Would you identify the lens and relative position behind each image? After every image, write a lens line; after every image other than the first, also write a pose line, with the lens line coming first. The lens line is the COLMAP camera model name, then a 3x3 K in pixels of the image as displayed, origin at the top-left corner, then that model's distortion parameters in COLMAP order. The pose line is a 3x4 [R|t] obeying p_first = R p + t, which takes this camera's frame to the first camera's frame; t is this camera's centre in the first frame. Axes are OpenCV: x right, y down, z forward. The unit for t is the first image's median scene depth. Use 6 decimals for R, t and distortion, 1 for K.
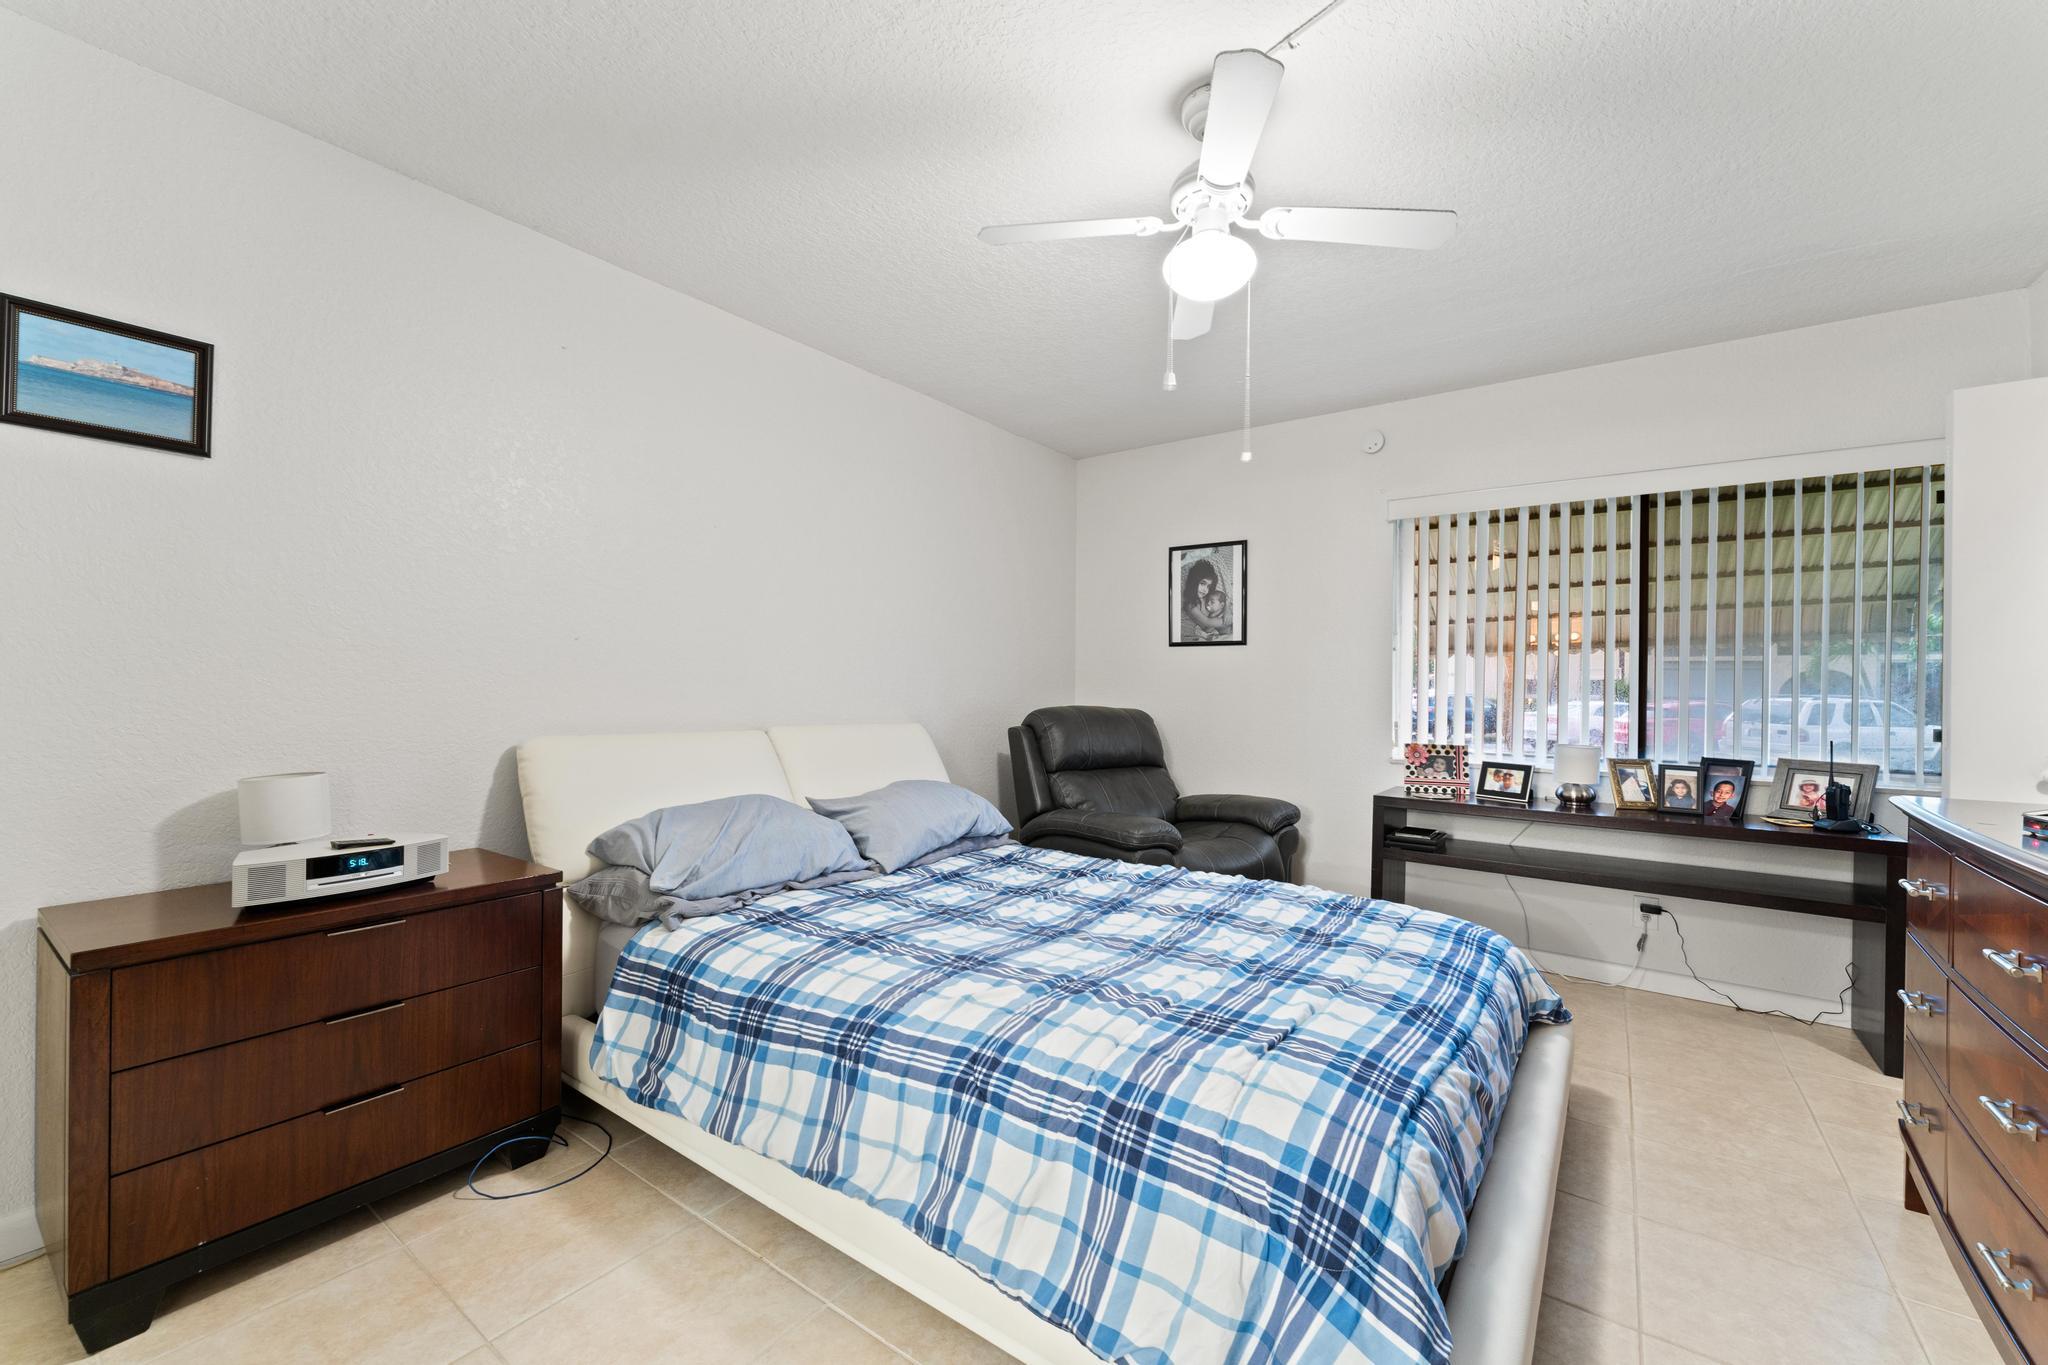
lens RADIAL K [[818.5, 0, 1025.0], [0, 818.5, 674.3], [0, 0, 1]] dist [0.000646, -0.000029]
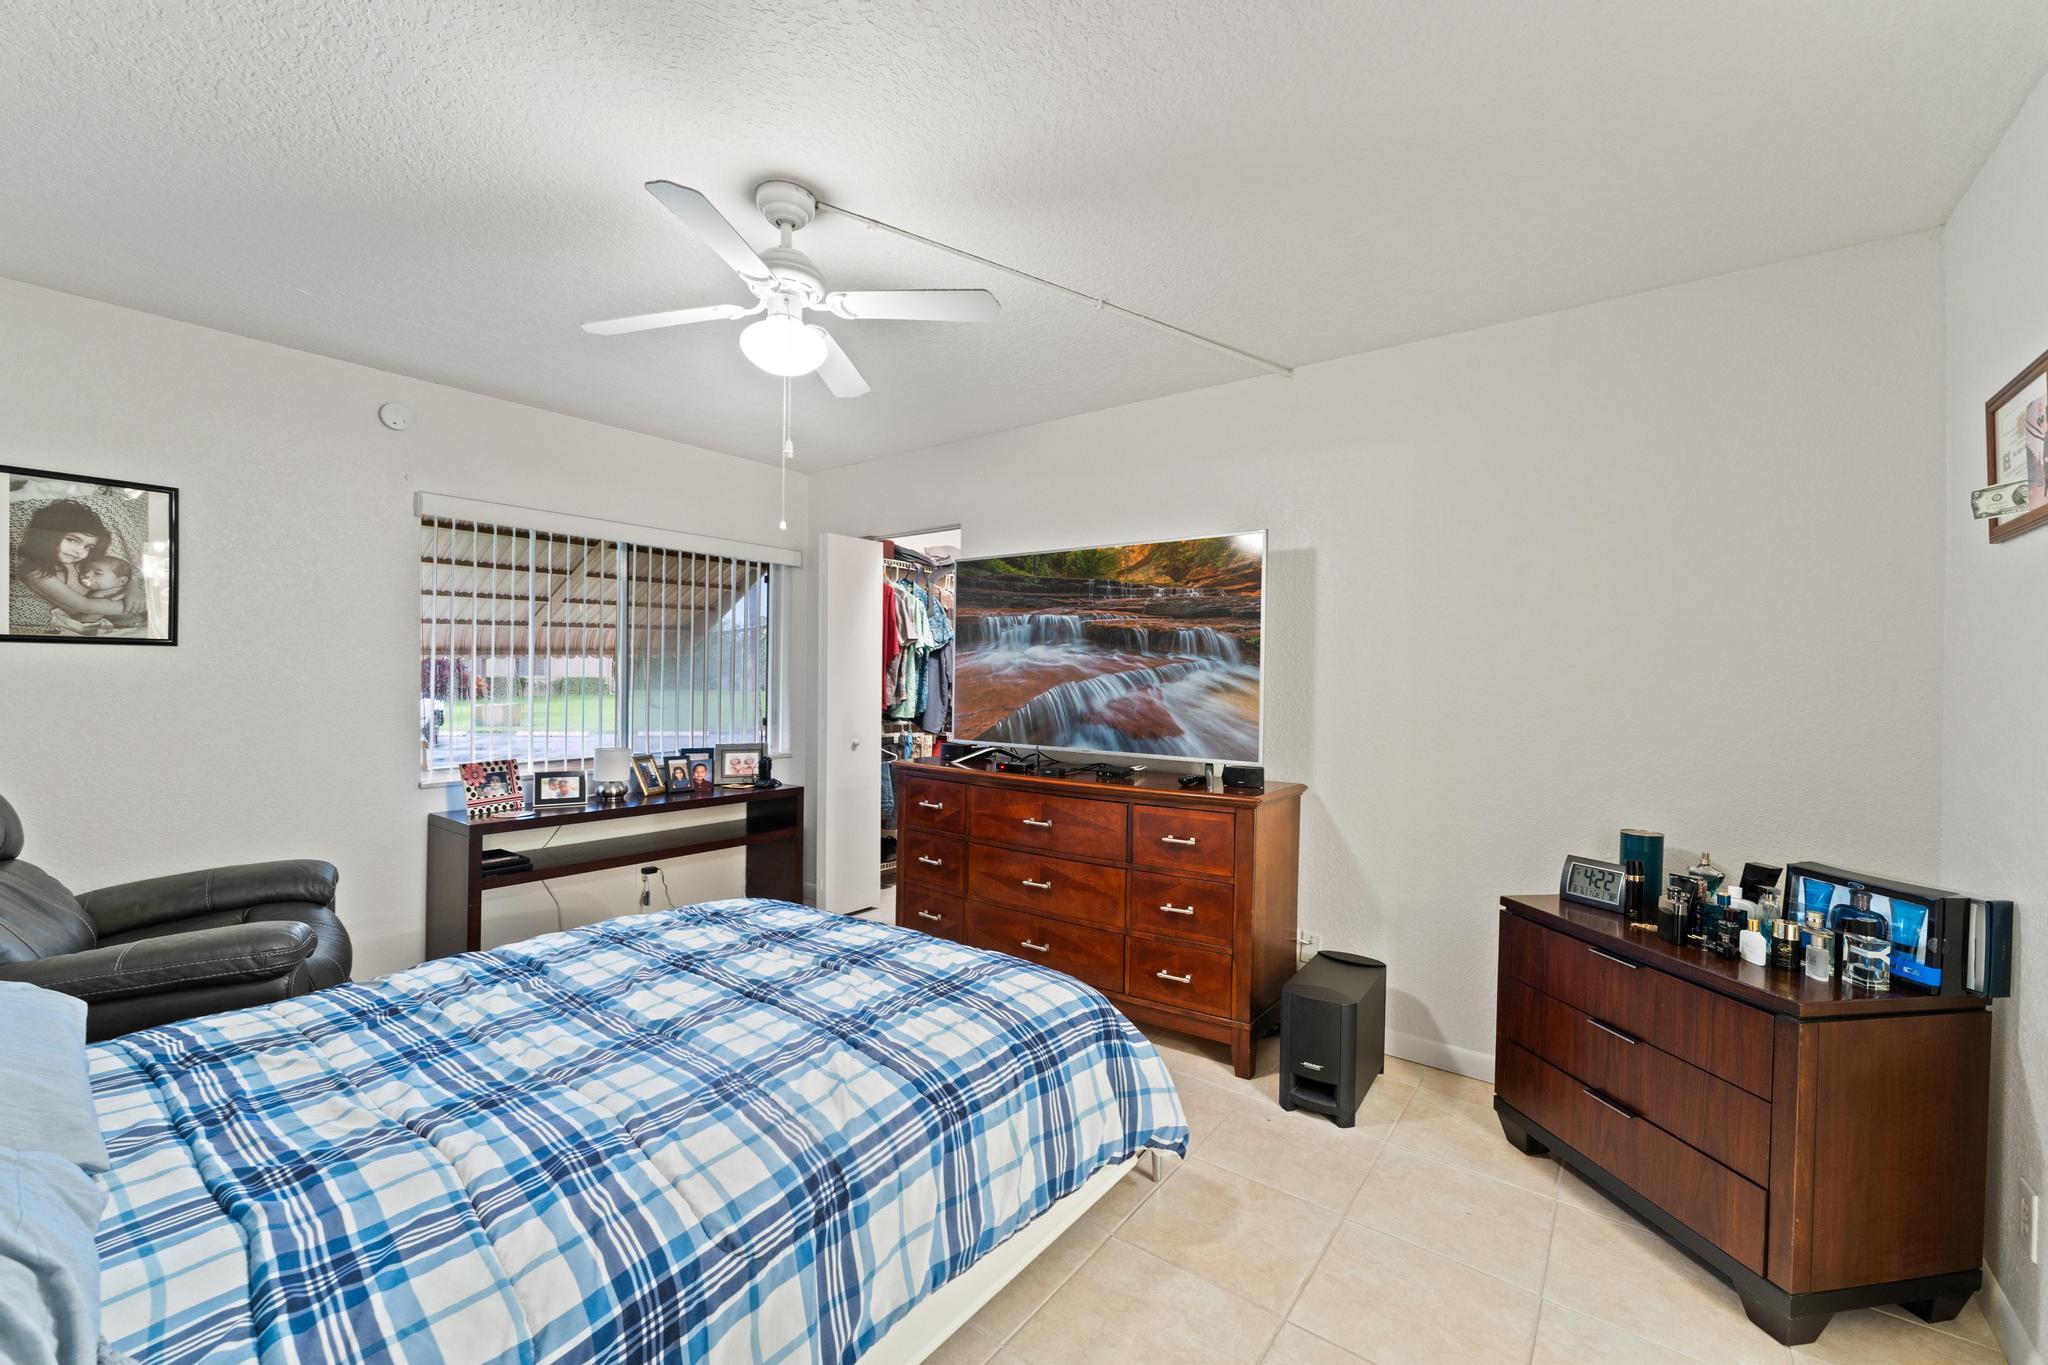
lens RADIAL K [[824.8, 0, 1030.1], [0, 824.8, 659.7], [0, 0, 1]] dist [-0.003184, -0.000174]
pose [[0.023712, 0.007669, 0.999689, -0.521708], [-0.024740, 0.999669, -0.007082, -0.050062], [-0.999413, -0.024564, 0.023893, 0.386450]]
